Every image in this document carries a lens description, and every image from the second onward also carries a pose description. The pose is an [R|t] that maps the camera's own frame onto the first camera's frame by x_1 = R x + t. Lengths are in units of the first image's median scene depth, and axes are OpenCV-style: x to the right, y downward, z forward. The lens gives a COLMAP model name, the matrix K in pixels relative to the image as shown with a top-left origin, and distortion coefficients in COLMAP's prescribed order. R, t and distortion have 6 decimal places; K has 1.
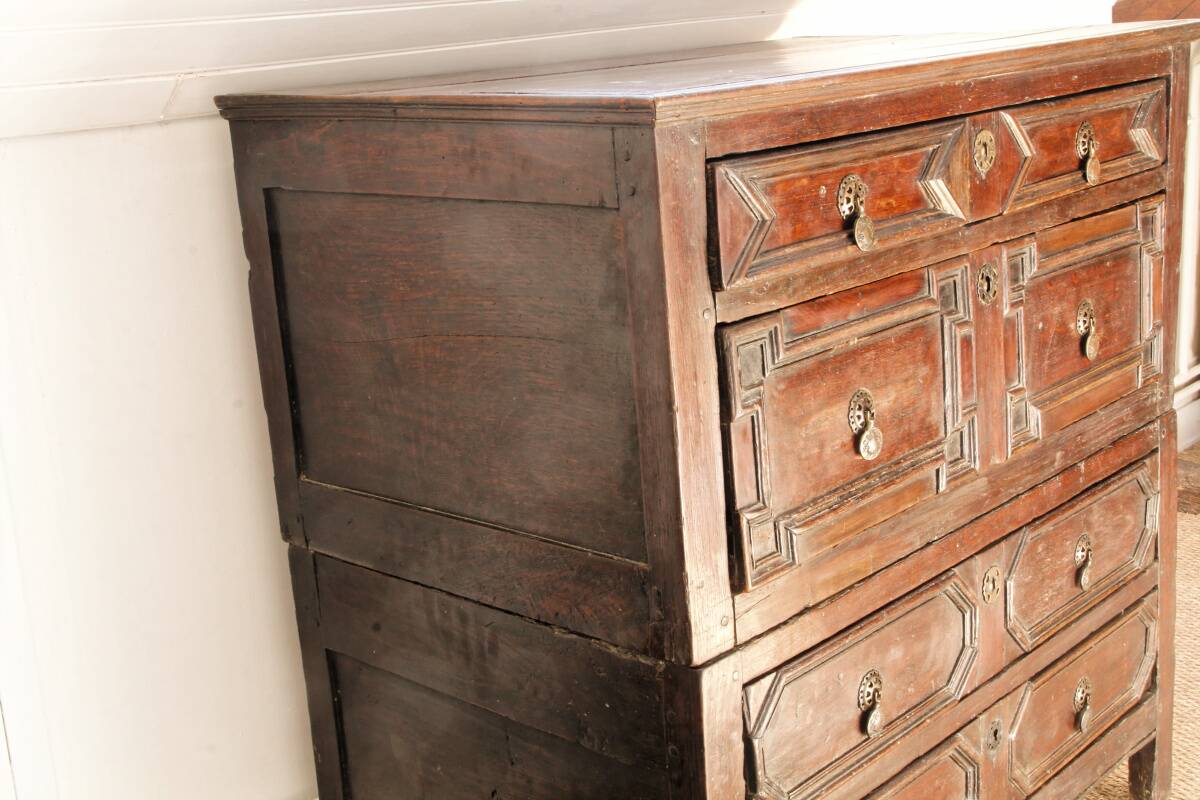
lens RADIAL K [[1558.4, 0, 592.3], [0, 1558.4, 413.8], [0, 0, 1]] dist [0.009092, 0.024871]
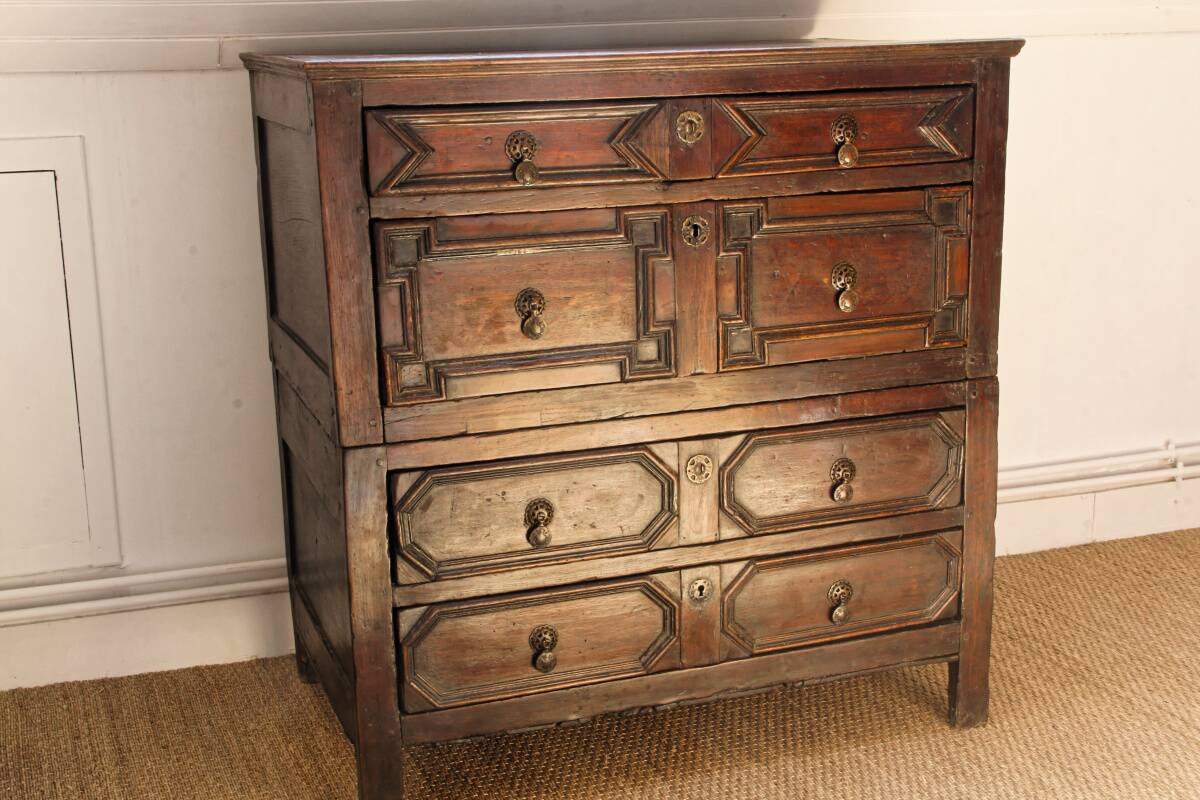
lens RADIAL K [[1558.4, 0, 592.3], [0, 1558.4, 413.8], [0, 0, 1]] dist [0.009092, 0.024871]
pose [[0.889617, 0.153184, -0.430251, 0.703959], [-0.151172, 0.987734, 0.039092, 0.027711], [0.430962, 0.030265, 0.901863, -0.187597]]
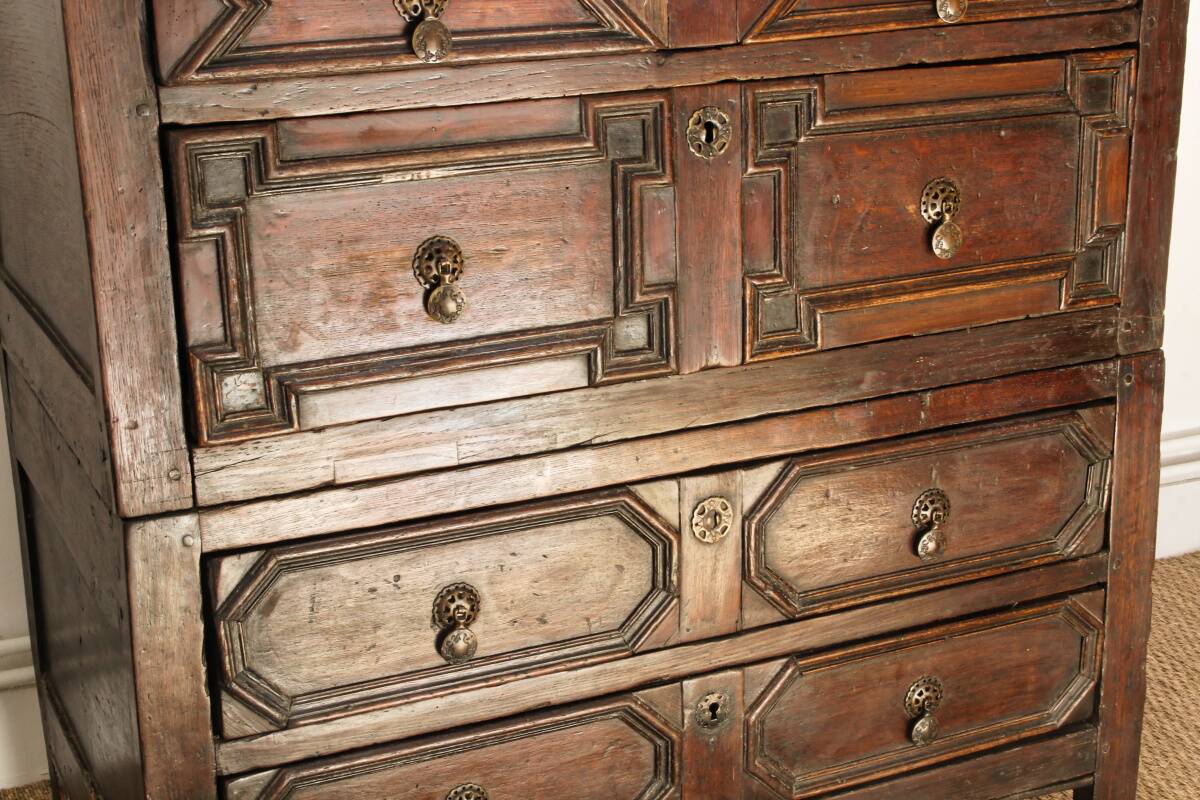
lens RADIAL K [[1975.7, 0, 589.9], [0, 1975.7, 423.8], [0, 0, 1]] dist [-0.003602, -0.011420]
pose [[0.926011, 0.163125, -0.340431, 0.517124], [-0.138616, 0.985751, 0.095291, -0.023579], [0.351125, -0.041051, 0.935428, 0.049125]]
